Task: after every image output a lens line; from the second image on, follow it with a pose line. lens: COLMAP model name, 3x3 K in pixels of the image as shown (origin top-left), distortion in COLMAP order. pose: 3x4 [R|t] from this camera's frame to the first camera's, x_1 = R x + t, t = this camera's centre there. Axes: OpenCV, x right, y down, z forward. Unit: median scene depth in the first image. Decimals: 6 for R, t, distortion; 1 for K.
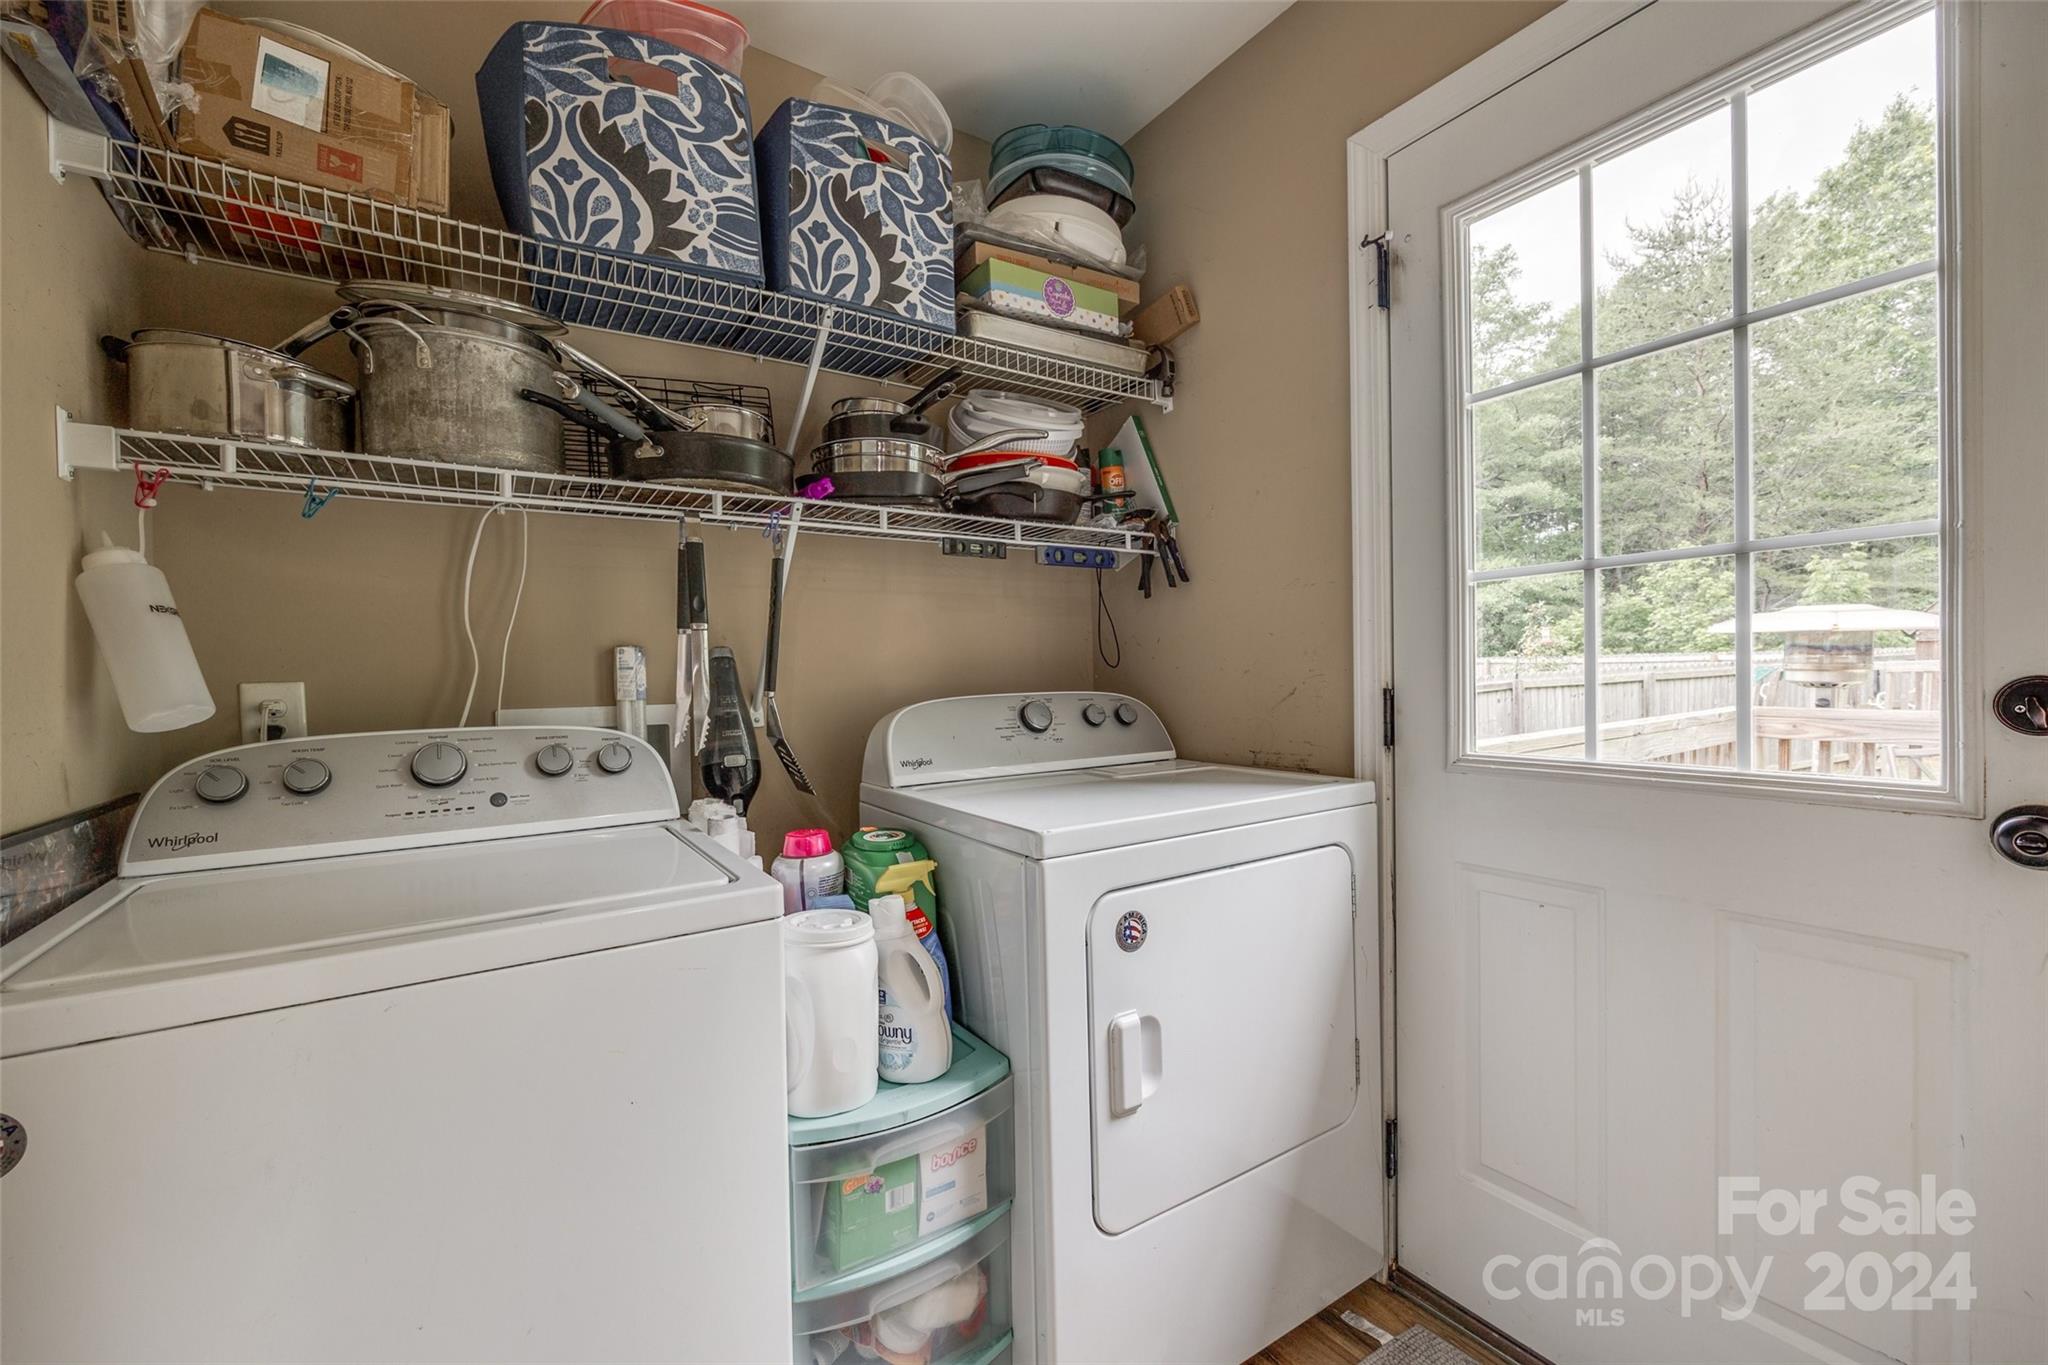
lens RADIAL K [[837.5, 0, 1024.4], [0, 837.5, 688.3], [0, 0, 1]] dist [-0.001898, -0.000183]
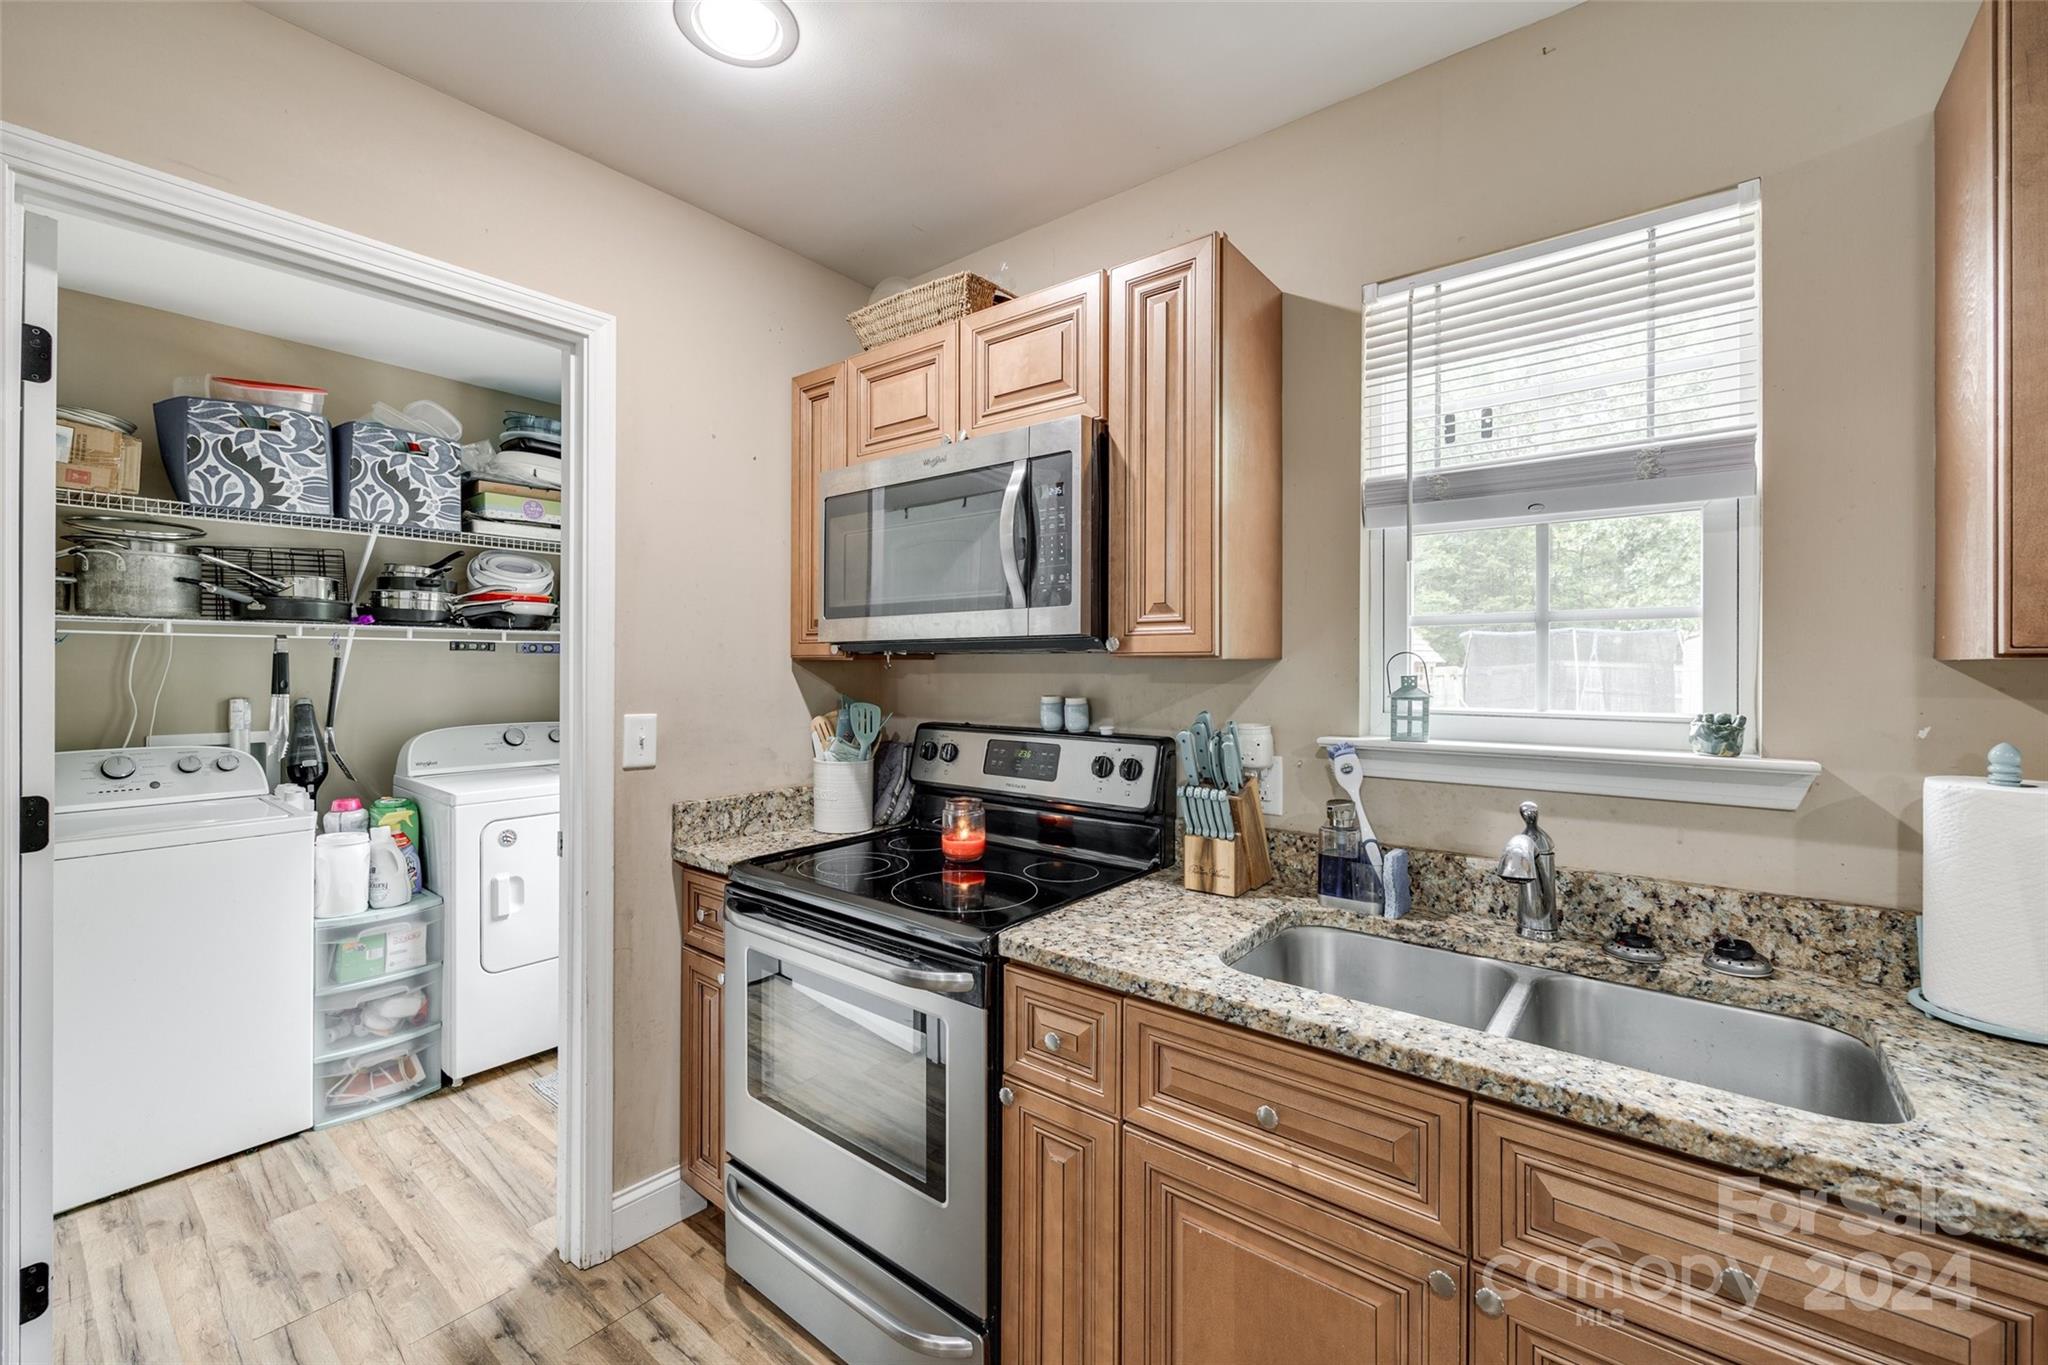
lens RADIAL K [[838.7, 0, 1013.0], [0, 838.7, 664.0], [0, 0, 1]] dist [-0.002537, -0.000251]
pose [[0.953090, 0.026436, 0.301529, 0.667942], [-0.020853, 0.999547, -0.021721, -0.145246], [-0.301967, 0.014414, 0.953209, -1.433429]]
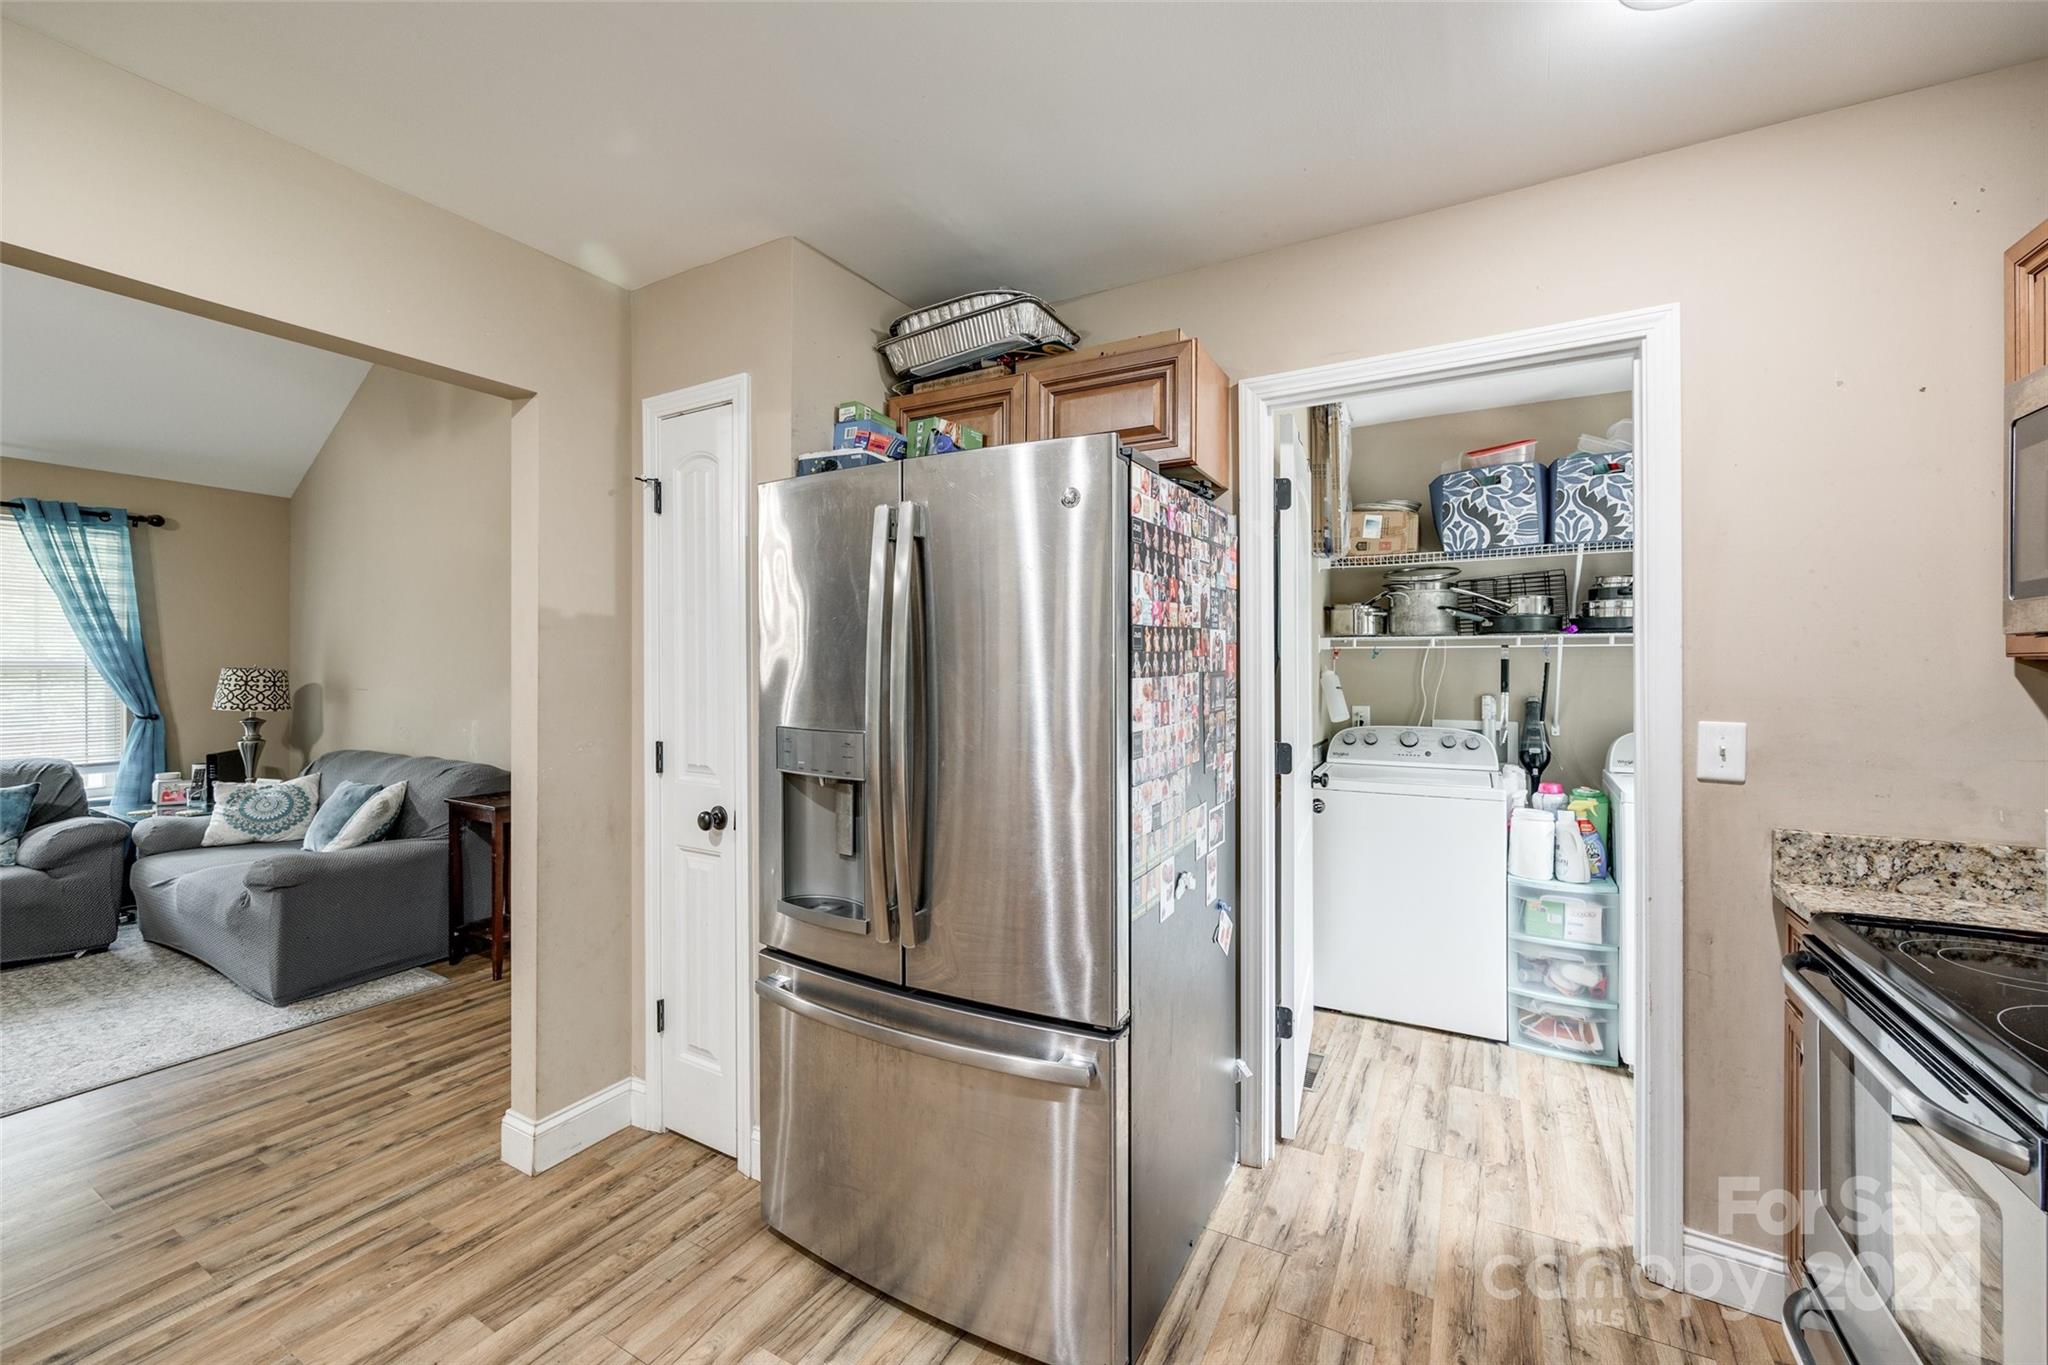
lens RADIAL K [[825.8, 0, 1004.7], [0, 825.8, 665.5], [0, 0, 1]] dist [-0.002140, -0.000070]
pose [[0.447430, 0.020079, -0.894093, 1.153038], [-0.022232, 0.999689, 0.011324, -0.155327], [0.894042, 0.014811, 0.447737, -1.445334]]
